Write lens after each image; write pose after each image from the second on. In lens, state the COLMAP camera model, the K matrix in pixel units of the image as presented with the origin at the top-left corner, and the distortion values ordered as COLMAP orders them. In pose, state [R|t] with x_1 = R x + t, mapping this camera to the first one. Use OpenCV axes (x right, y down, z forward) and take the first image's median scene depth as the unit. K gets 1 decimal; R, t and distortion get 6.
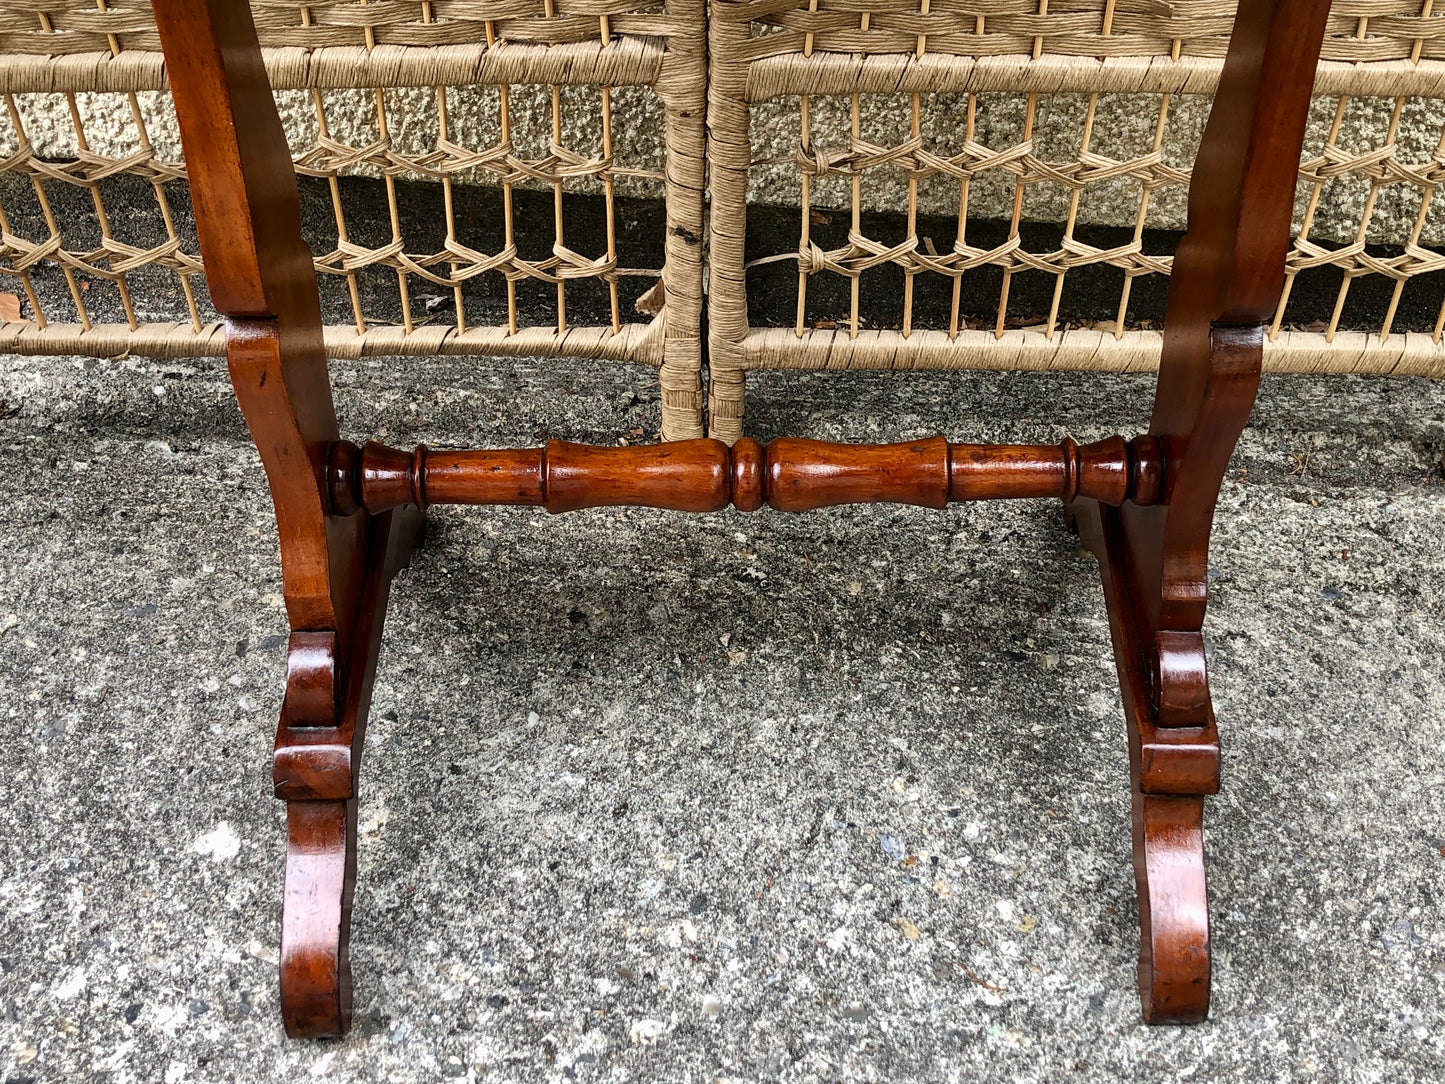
lens RADIAL K [[1839.5, 0, 719.1], [0, 1839.5, 524.4], [0, 0, 1]] dist [0.003006, 0.000000]
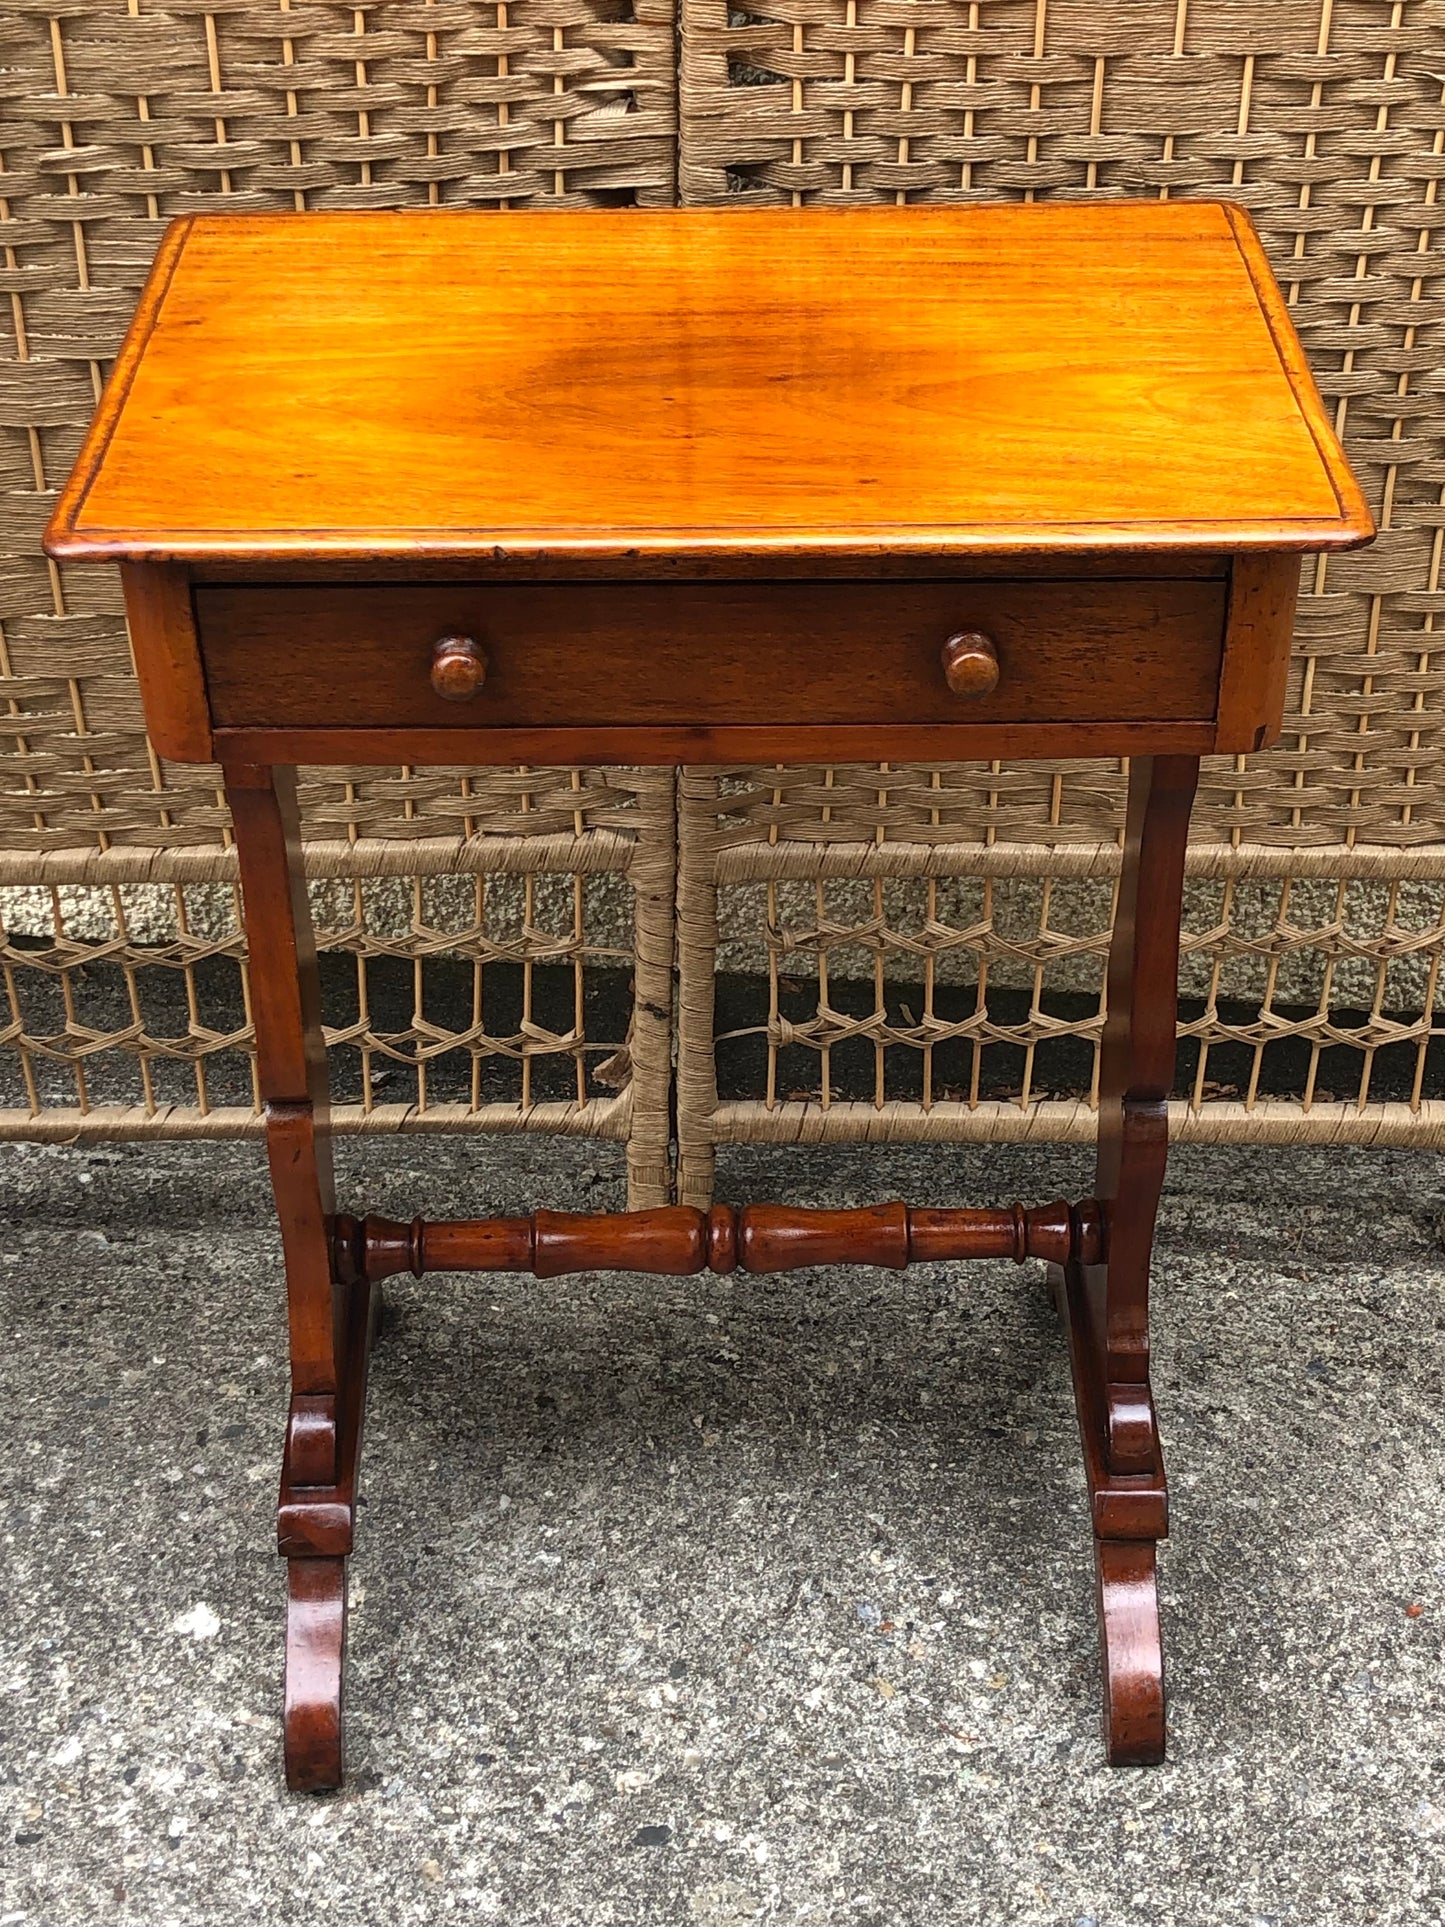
lens RADIAL K [[3093.0, 0, 741.0], [0, 3093.0, 901.5], [0, 0, 1]] dist [0.023704, 0.000000]
pose [[0.999490, -0.009204, 0.030590, -0.023721], [0.014233, 0.985601, -0.168488, 0.073195], [-0.028598, 0.168837, 0.985229, -0.728854]]
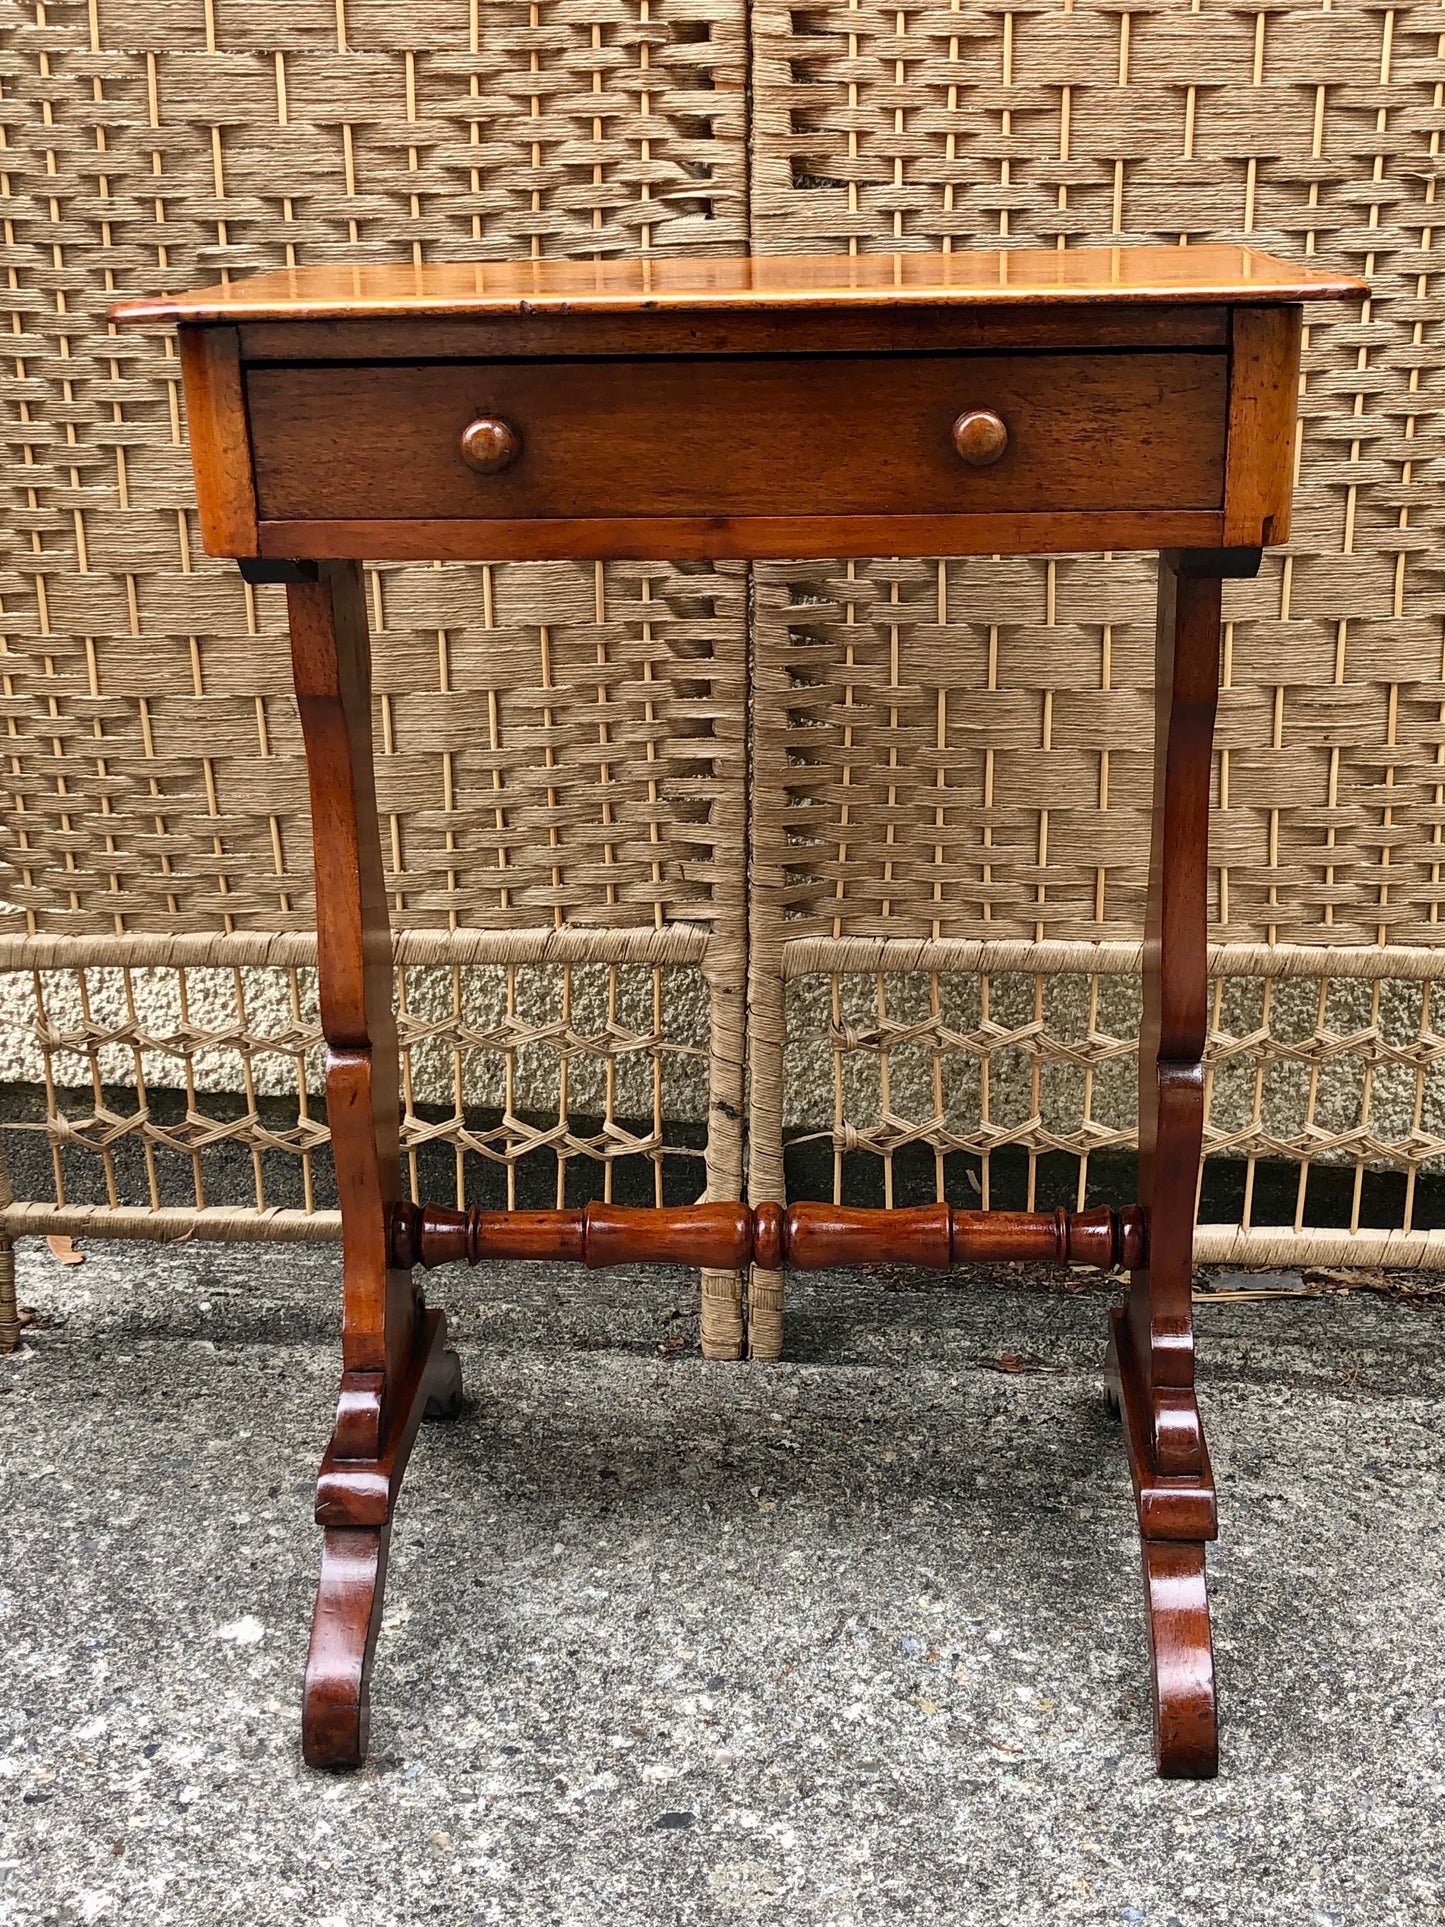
lens RADIAL K [[2453.0, 0, 728.7], [0, 2453.0, 931.1], [0, 0, 1]] dist [0.003006, 0.000000]
pose [[0.998972, 0.008098, -0.044602, 0.049314], [-0.026538, 0.902151, -0.430602, 0.391963], [0.036750, 0.431343, 0.901439, -0.358955]]
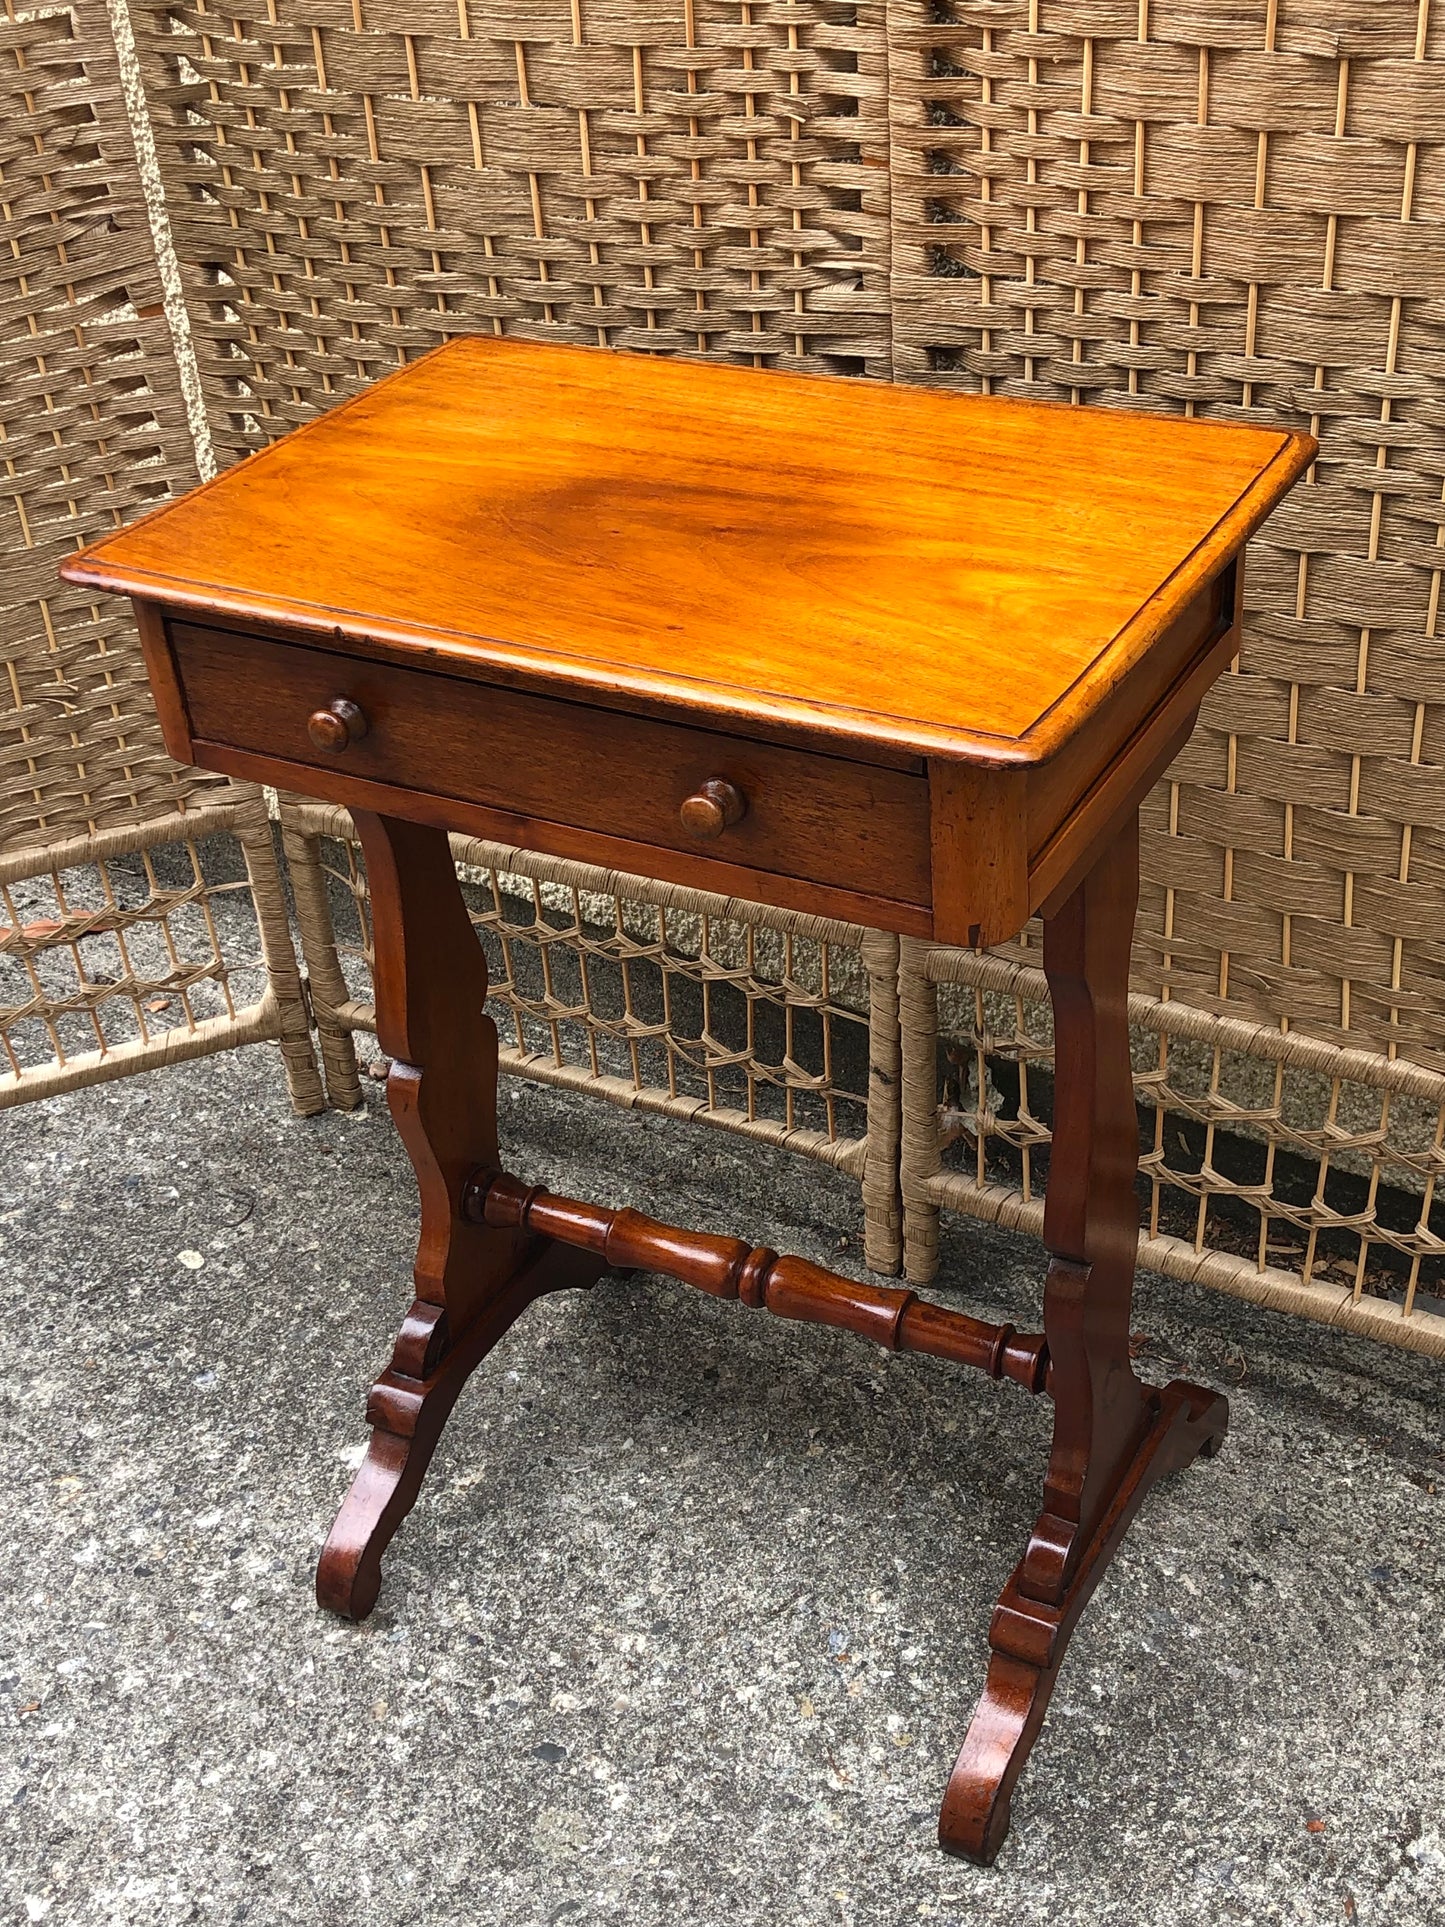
lens RADIAL K [[2453.0, 0, 713.9], [0, 2453.0, 922.7], [0, 0, 1]] dist [0.003006, 0.000000]
pose [[0.878195, 0.213395, -0.428062, 0.568323], [-0.280772, 0.954533, -0.100171, -0.073480], [0.387223, 0.208158, 0.898181, -0.472759]]
